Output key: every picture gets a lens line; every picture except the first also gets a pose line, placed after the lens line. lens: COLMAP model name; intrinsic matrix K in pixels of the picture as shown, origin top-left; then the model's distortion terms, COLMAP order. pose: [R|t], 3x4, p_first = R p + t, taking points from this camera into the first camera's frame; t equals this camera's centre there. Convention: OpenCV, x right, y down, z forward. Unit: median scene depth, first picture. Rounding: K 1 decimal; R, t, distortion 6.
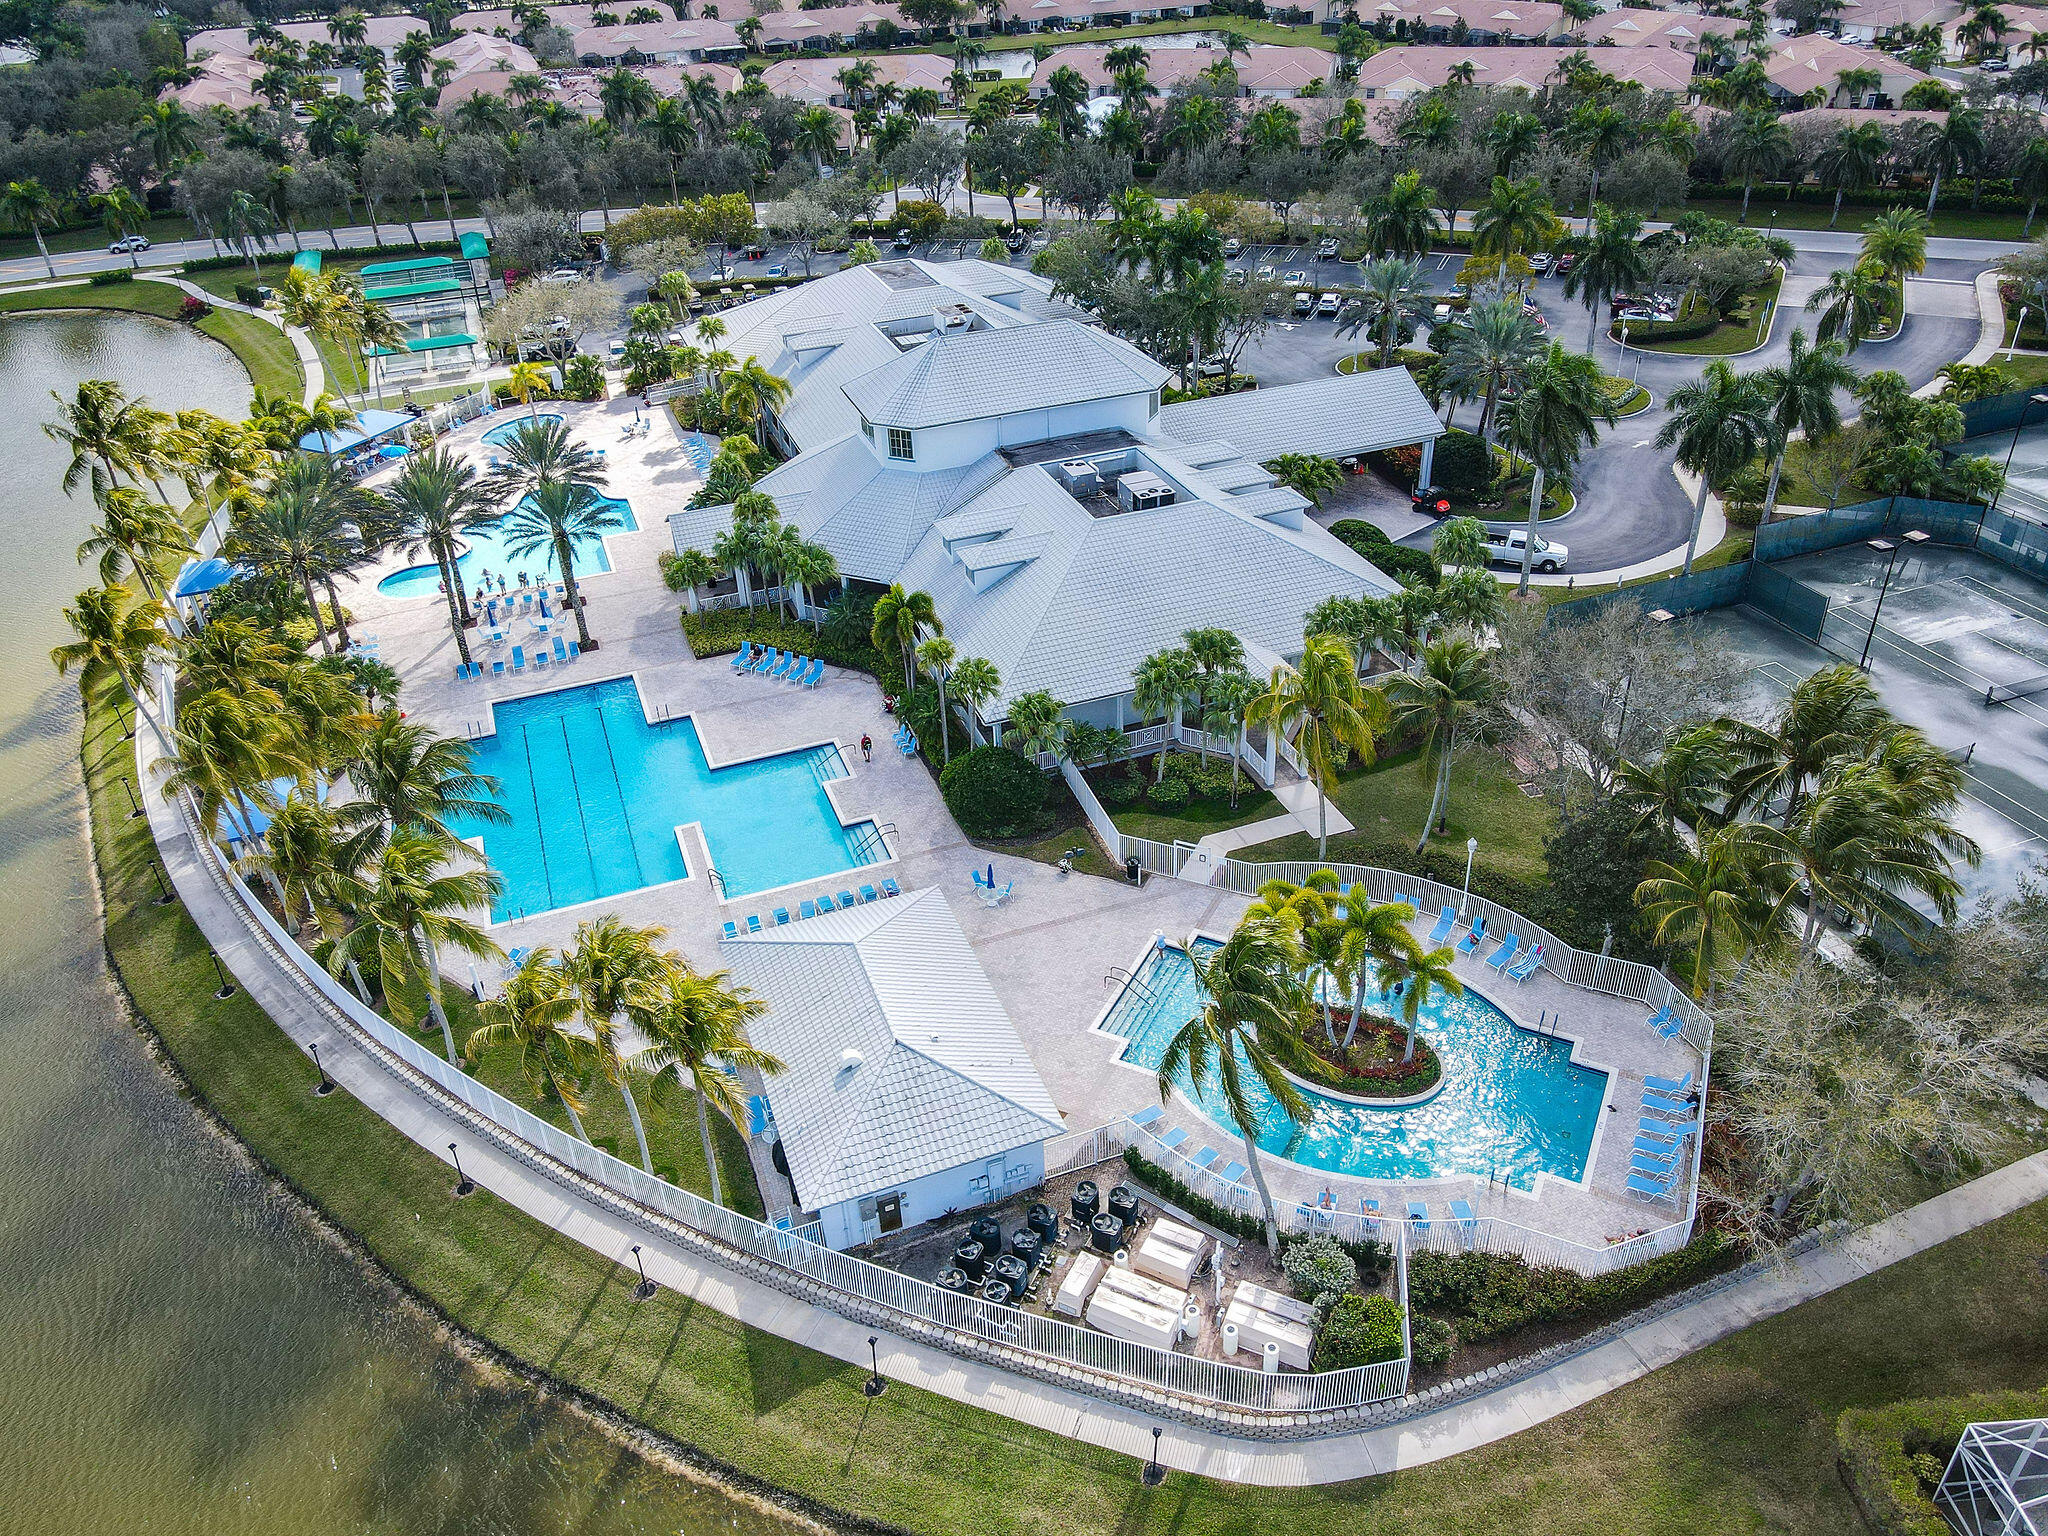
lens RADIAL K [[1505.2, 0, 1028.5], [0, 1505.2, 739.9], [0, 0, 1]] dist [0.004231, 0.023133]
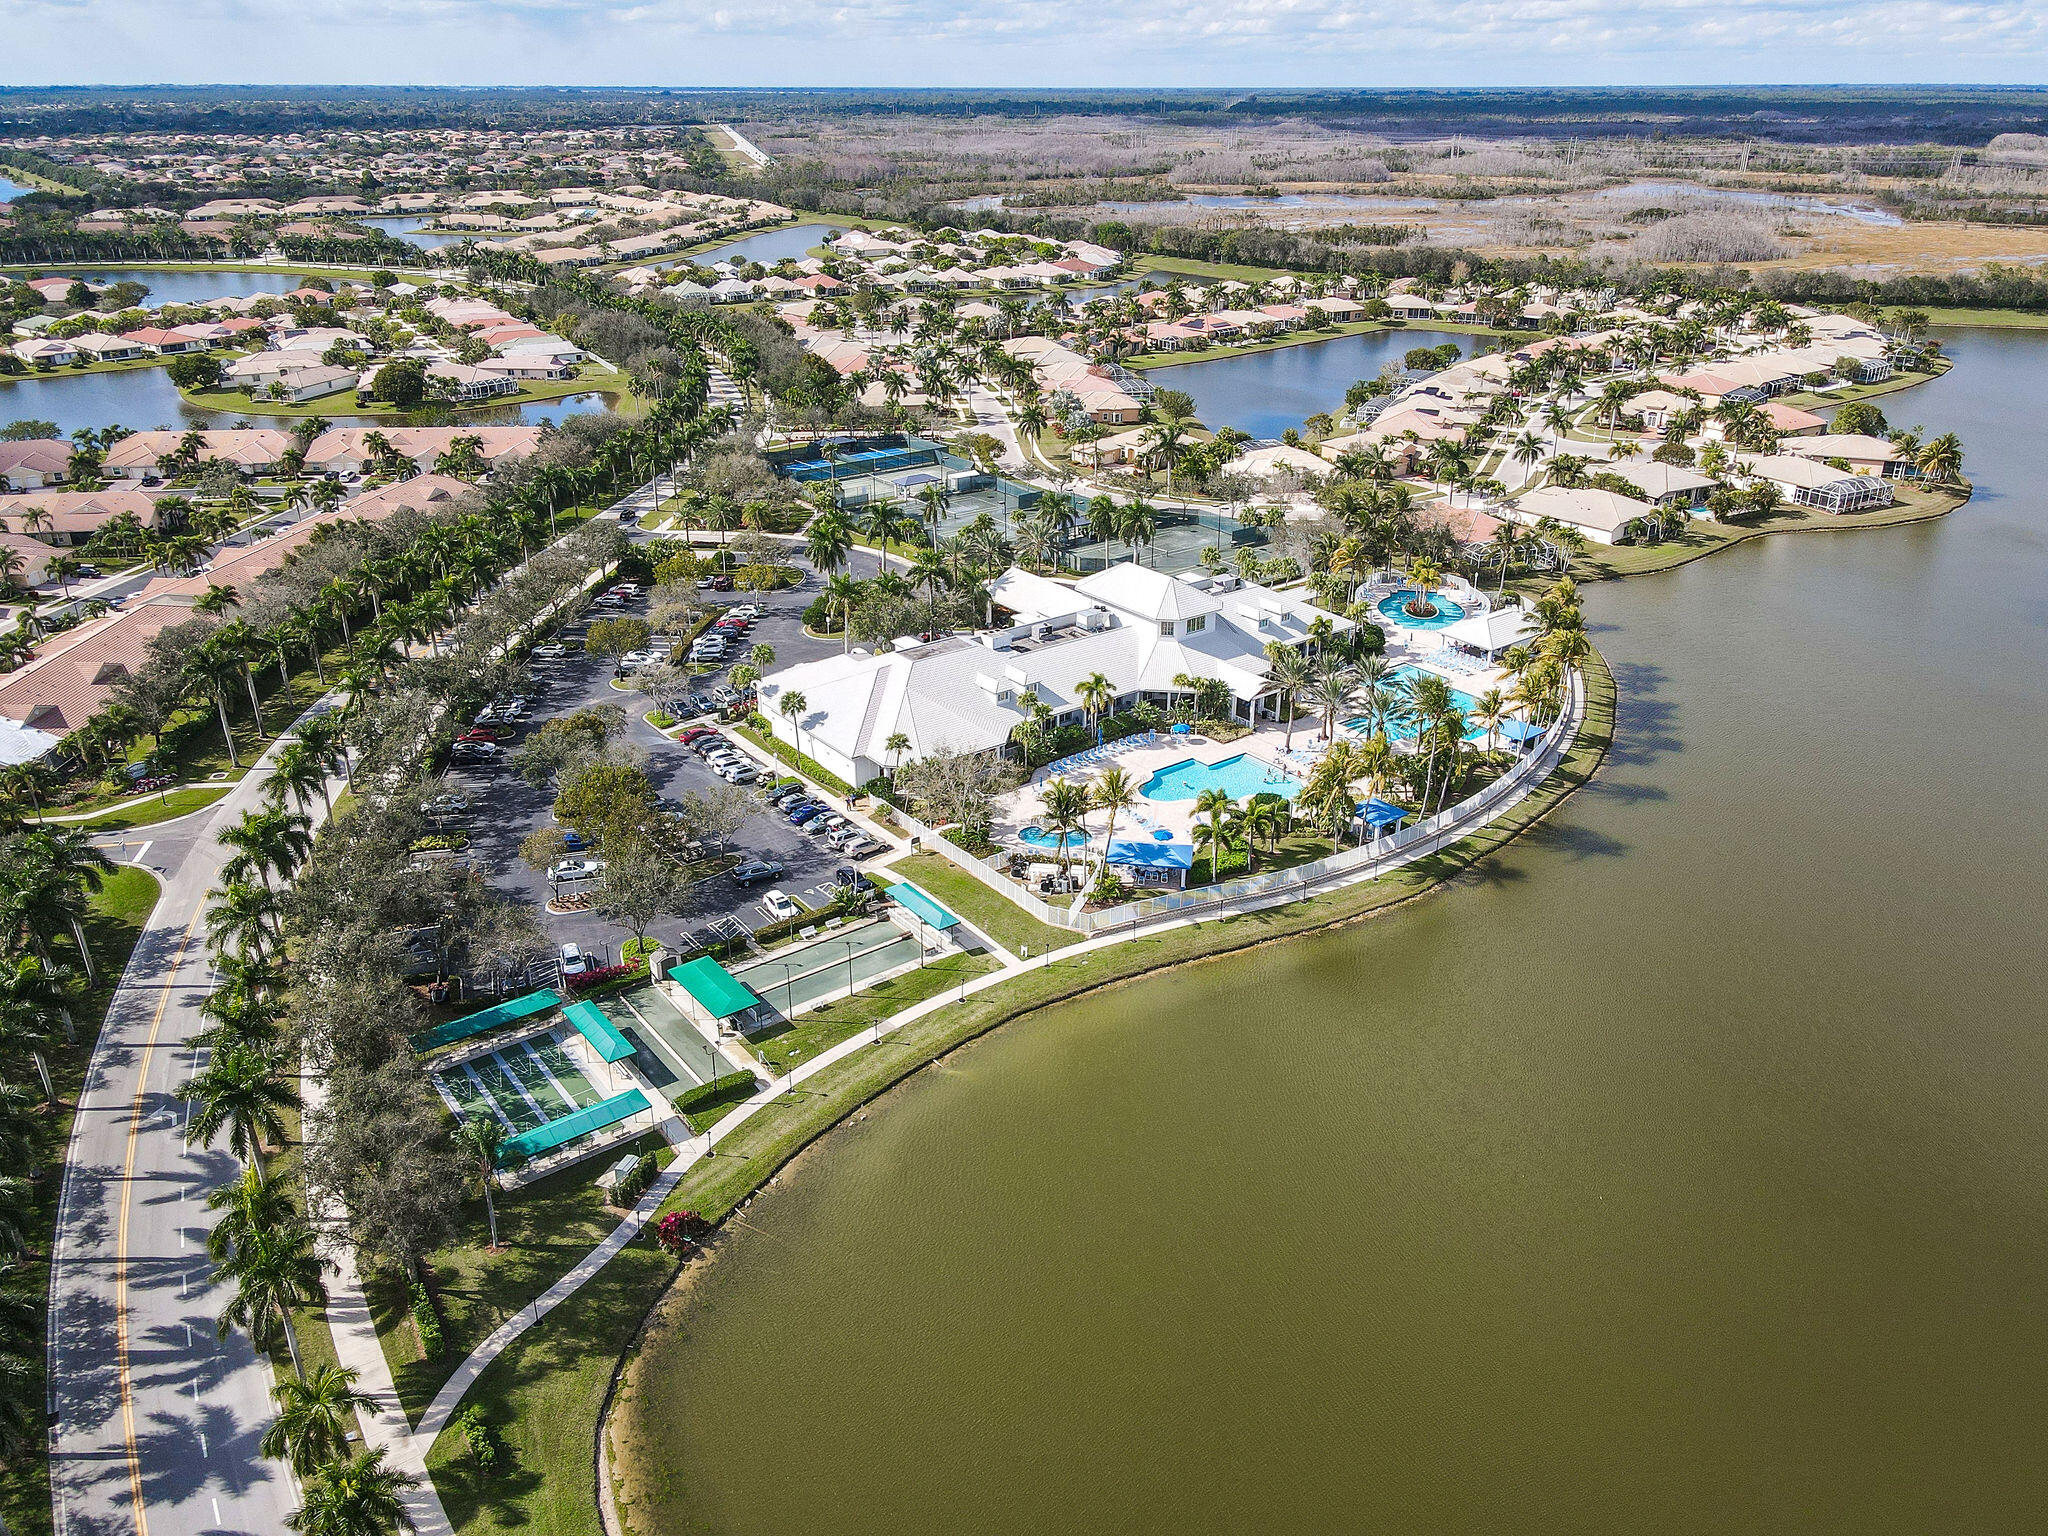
lens RADIAL K [[1505.2, 0, 1028.5], [0, 1505.2, 739.9], [0, 0, 1]] dist [0.004231, 0.023133]
pose [[-0.292462, -0.347902, 0.890747, -1.510731], [0.512875, 0.729109, 0.453165, -0.897960], [-0.807109, 0.589376, -0.034807, 1.070066]]
